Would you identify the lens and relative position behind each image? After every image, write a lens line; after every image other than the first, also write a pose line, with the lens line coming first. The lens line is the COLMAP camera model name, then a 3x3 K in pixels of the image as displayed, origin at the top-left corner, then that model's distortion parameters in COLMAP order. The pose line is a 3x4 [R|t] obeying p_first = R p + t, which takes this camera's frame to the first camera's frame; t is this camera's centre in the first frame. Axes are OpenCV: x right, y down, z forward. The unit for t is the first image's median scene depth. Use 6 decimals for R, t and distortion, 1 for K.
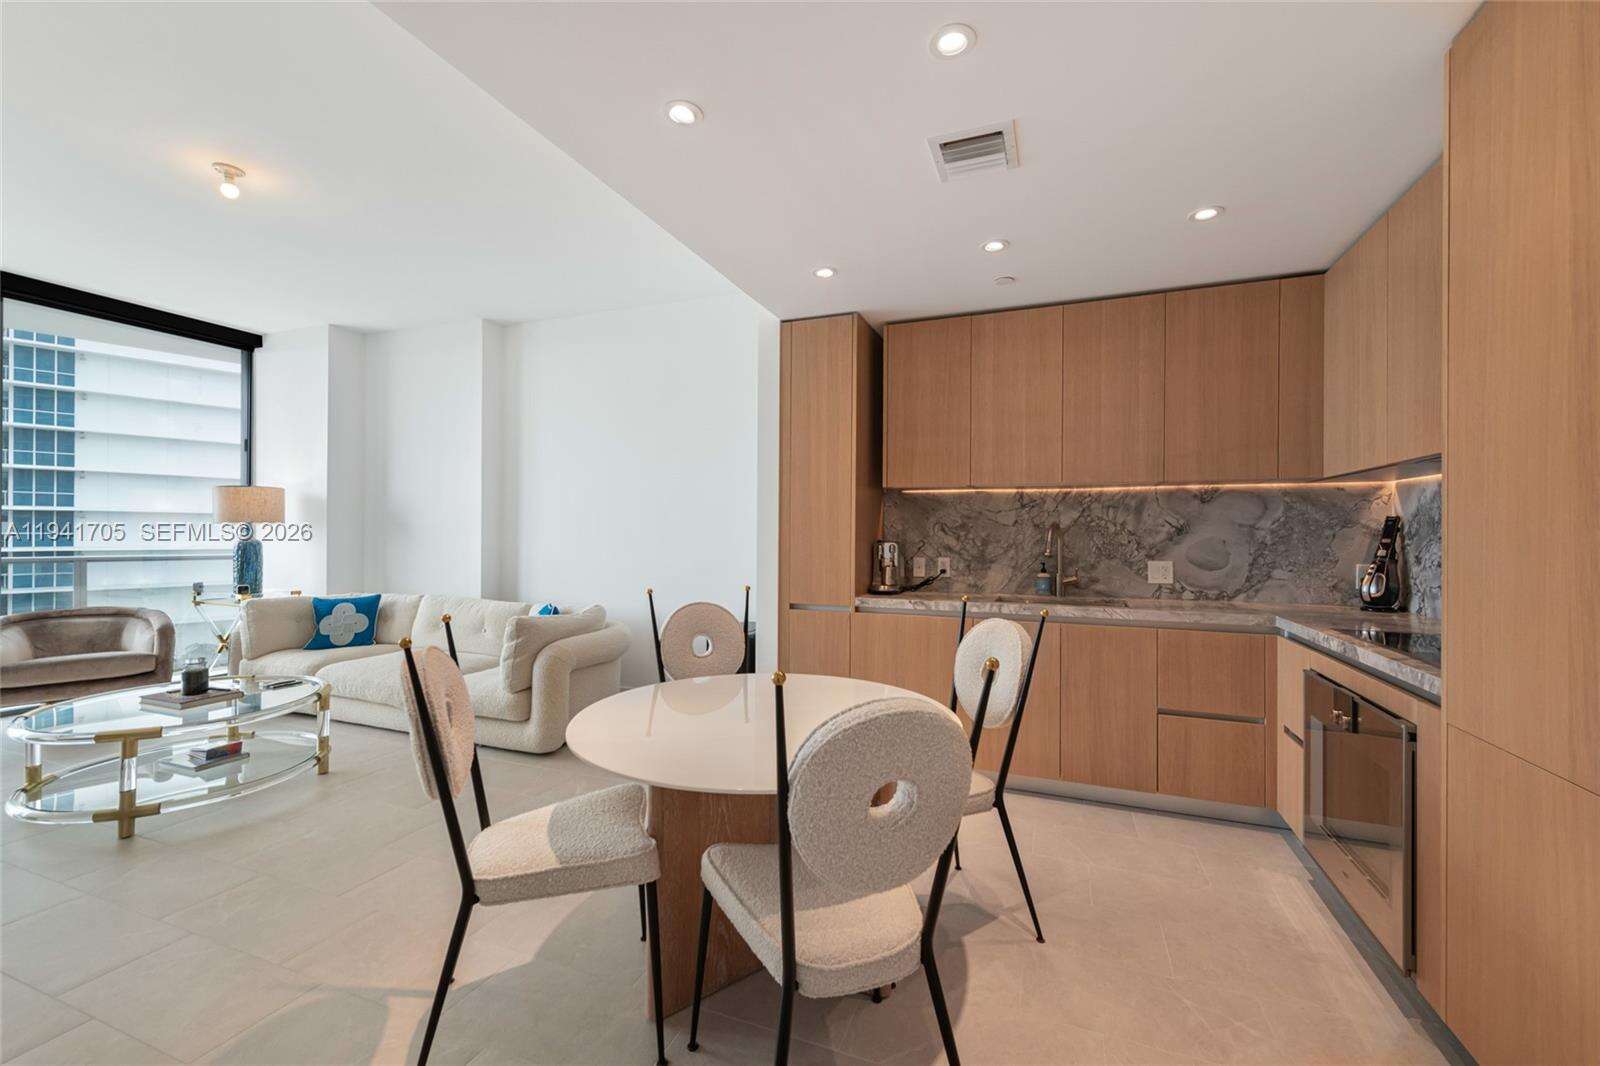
lens RADIAL K [[646.7, 0, 800.0], [0, 646.7, 533.0], [0, 0, 1]] dist [0.017908, -0.005448]
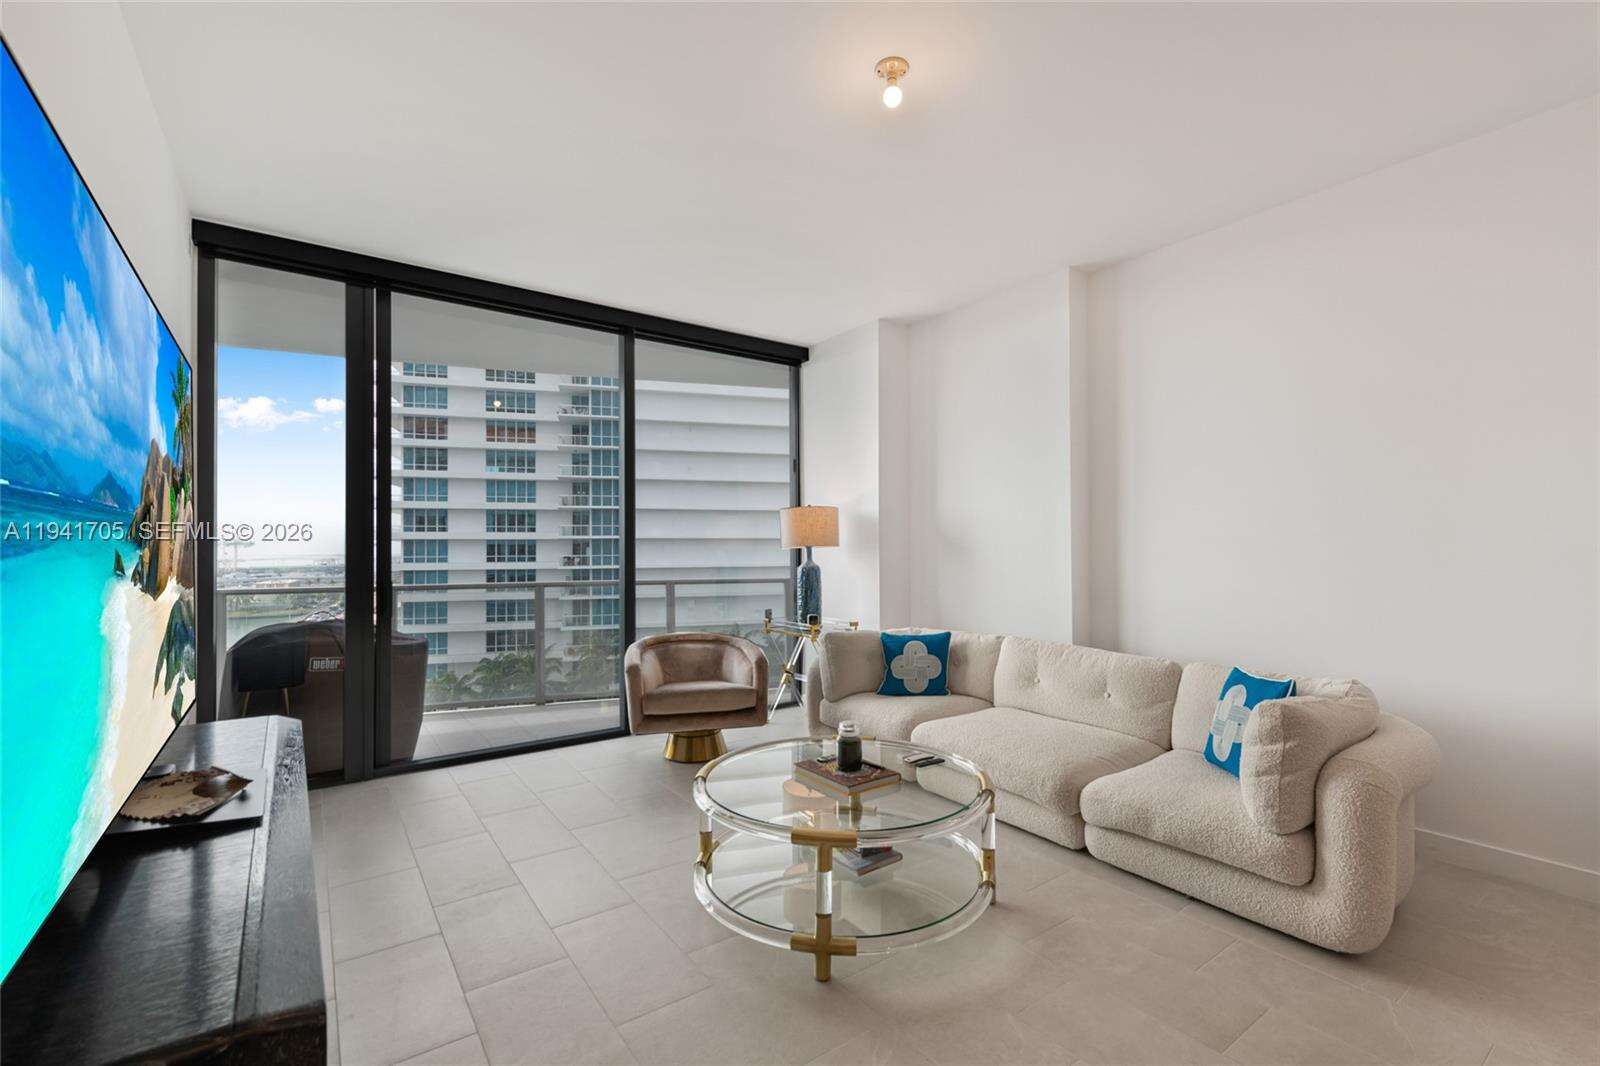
lens RADIAL K [[694.9, 0, 806.6], [0, 694.9, 543.1], [0, 0, 1]] dist [0.009315, -0.000256]
pose [[0.840062, -0.016084, -0.542252, -0.462260], [0.009920, 0.999849, -0.014289, -0.008272], [0.542400, 0.006625, 0.840094, 0.251250]]
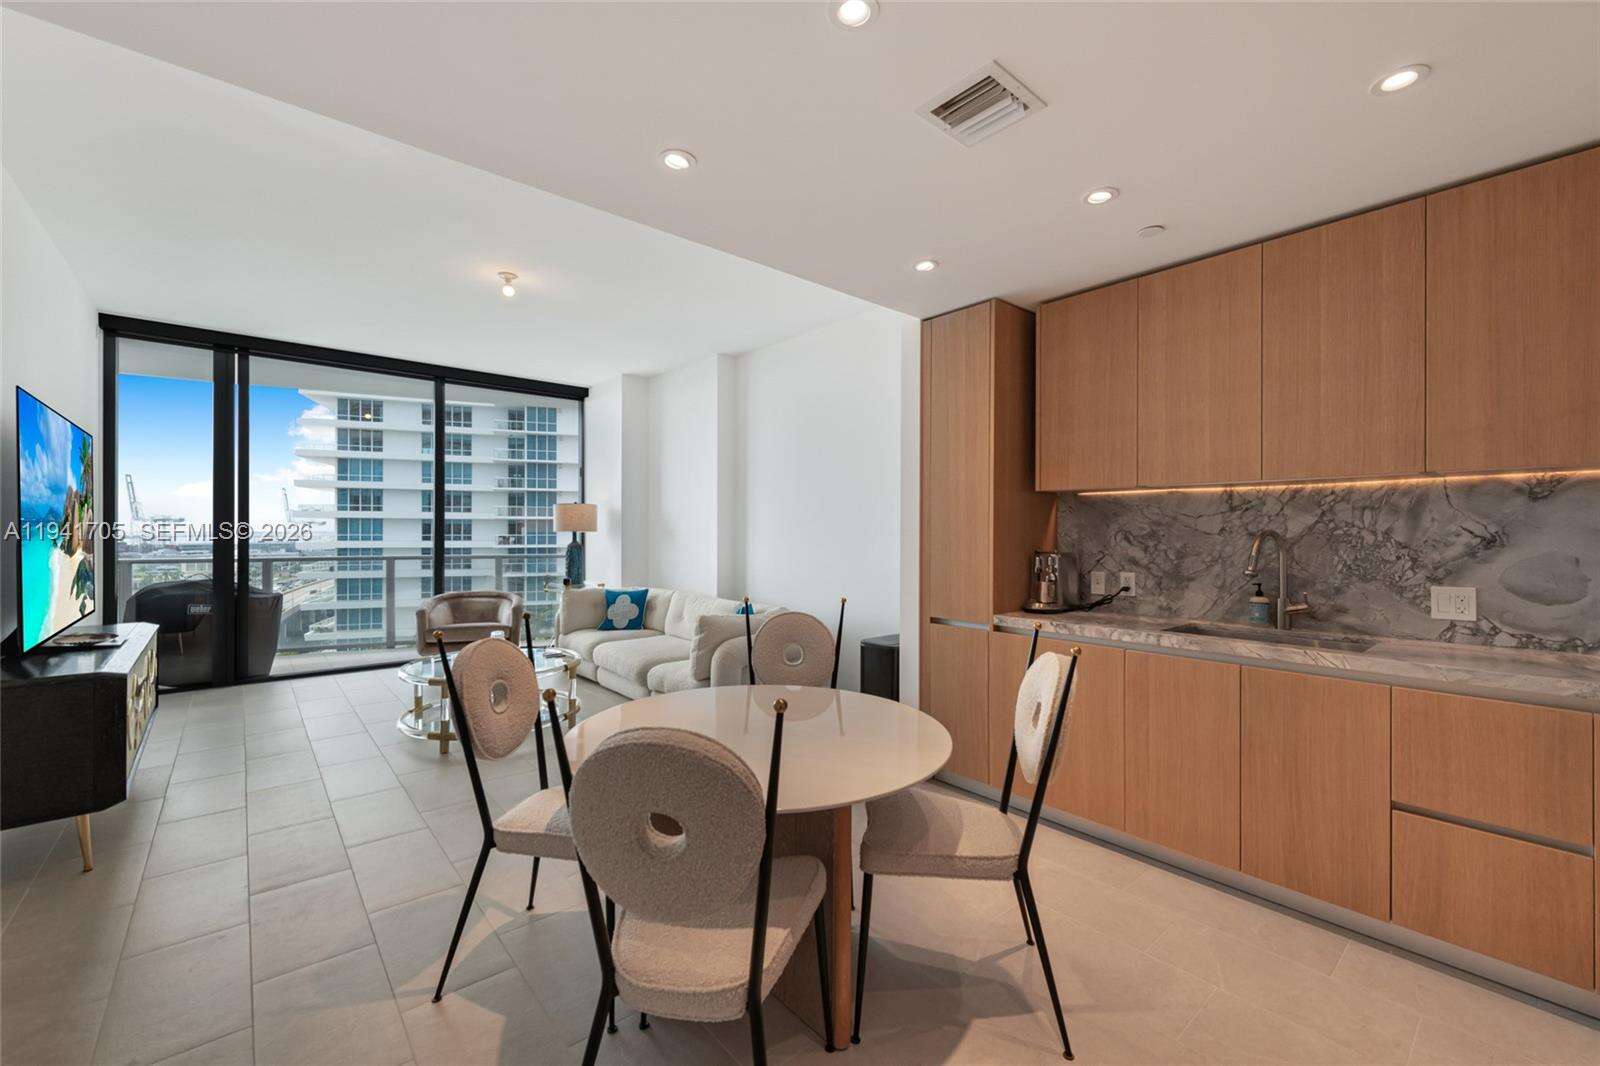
lens RADIAL K [[646.9, 0, 800.0], [0, 646.9, 533.0], [0, 0, 1]] dist [0.013811, -0.005307]
pose [[0.884853, -0.002611, -0.465863, 0.256139], [0.002088, 0.999996, -0.001639, -0.012949], [0.465865, 0.000477, 0.884855, 0.073304]]
